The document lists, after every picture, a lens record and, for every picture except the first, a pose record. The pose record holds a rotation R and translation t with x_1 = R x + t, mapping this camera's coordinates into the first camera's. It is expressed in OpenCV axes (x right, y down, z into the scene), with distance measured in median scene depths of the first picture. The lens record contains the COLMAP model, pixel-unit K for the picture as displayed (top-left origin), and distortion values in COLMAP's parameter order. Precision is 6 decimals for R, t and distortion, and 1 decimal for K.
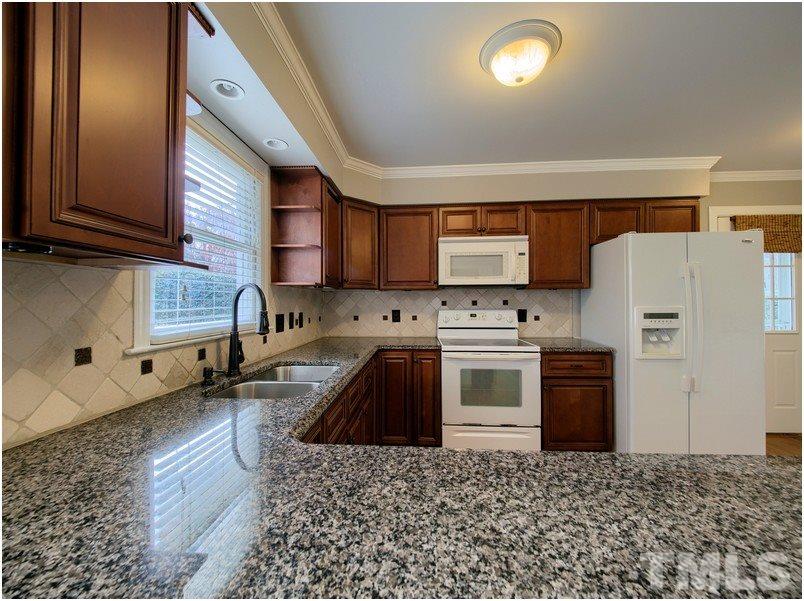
lens RADIAL K [[329.2, 0, 400.8], [0, 329.2, 299.9], [0, 0, 1]] dist [0.026553, -0.016127]
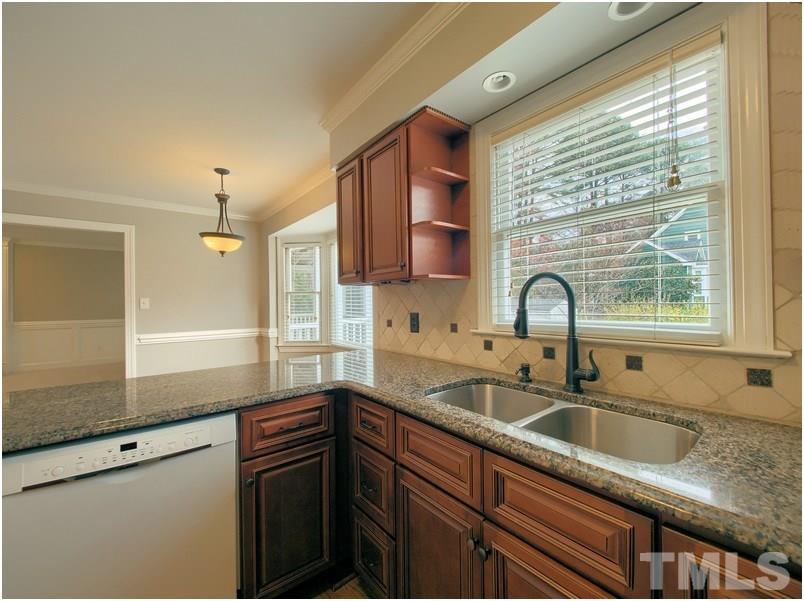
lens RADIAL K [[329.2, 0, 400.8], [0, 329.2, 299.9], [0, 0, 1]] dist [0.026553, -0.016127]
pose [[-0.740832, 0.009895, -0.671617, 0.187463], [0.021306, 0.999735, -0.008773, 0.007493], [0.671352, -0.020809, -0.740846, 0.788527]]
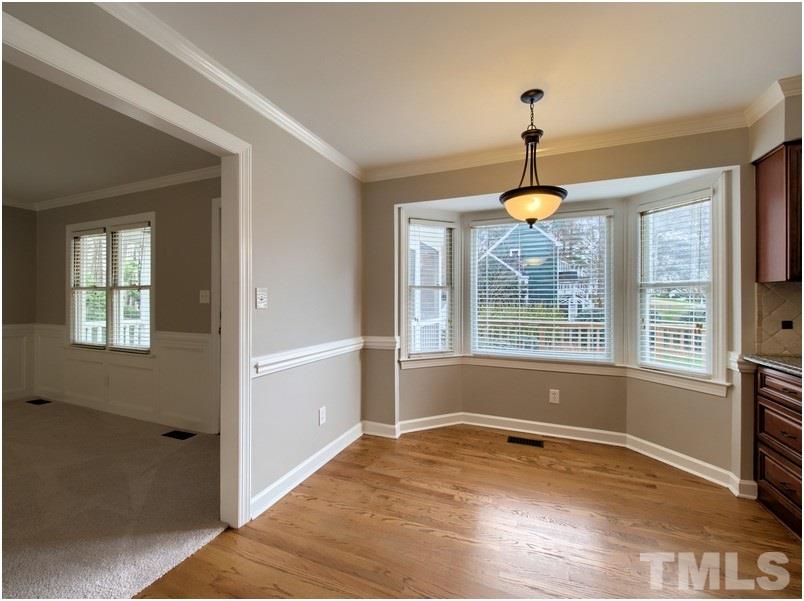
lens RADIAL K [[329.2, 0, 400.8], [0, 329.2, 299.9], [0, 0, 1]] dist [0.026553, -0.016127]
pose [[-0.312095, -0.001888, -0.950049, 0.653549], [0.008475, 0.999953, -0.004771, -0.002206], [0.950013, -0.009541, -0.312065, -0.472291]]
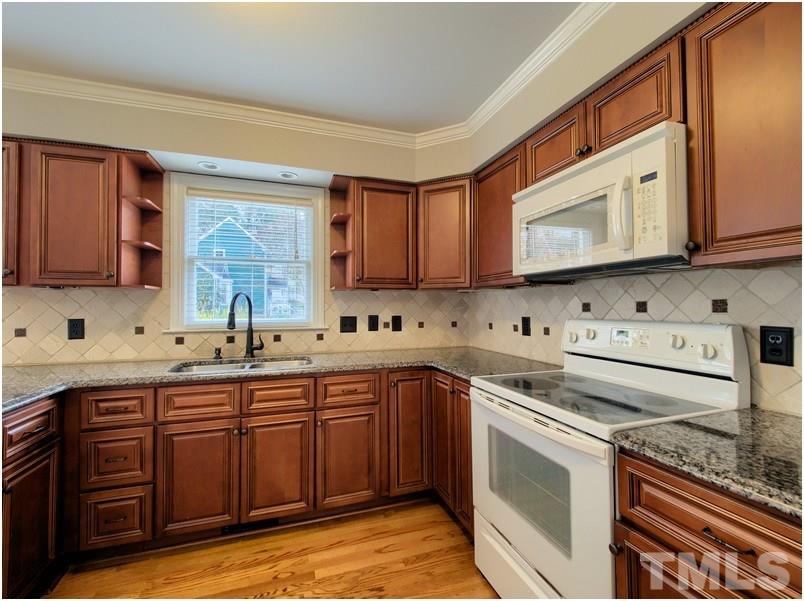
lens RADIAL K [[347.9, 0, 400.7], [0, 347.9, 302.4], [0, 0, 1]] dist [-0.000479, -0.000270]
pose [[0.373864, -0.008919, -0.927440, 0.660940], [0.007891, 0.999948, -0.006435, 0.004788], [0.927450, -0.004912, 0.373915, 0.629764]]
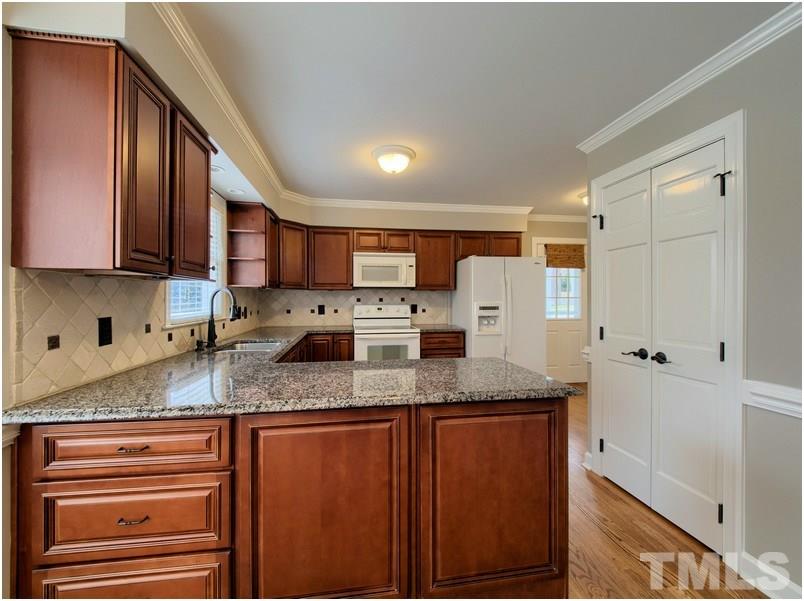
lens RADIAL K [[329.2, 0, 400.8], [0, 329.2, 299.9], [0, 0, 1]] dist [0.026553, -0.016127]
pose [[0.975958, 0.001867, 0.217952, 0.010267], [-0.004236, 0.999937, 0.010402, -0.006028], [-0.217919, -0.011075, 0.975904, -0.413607]]
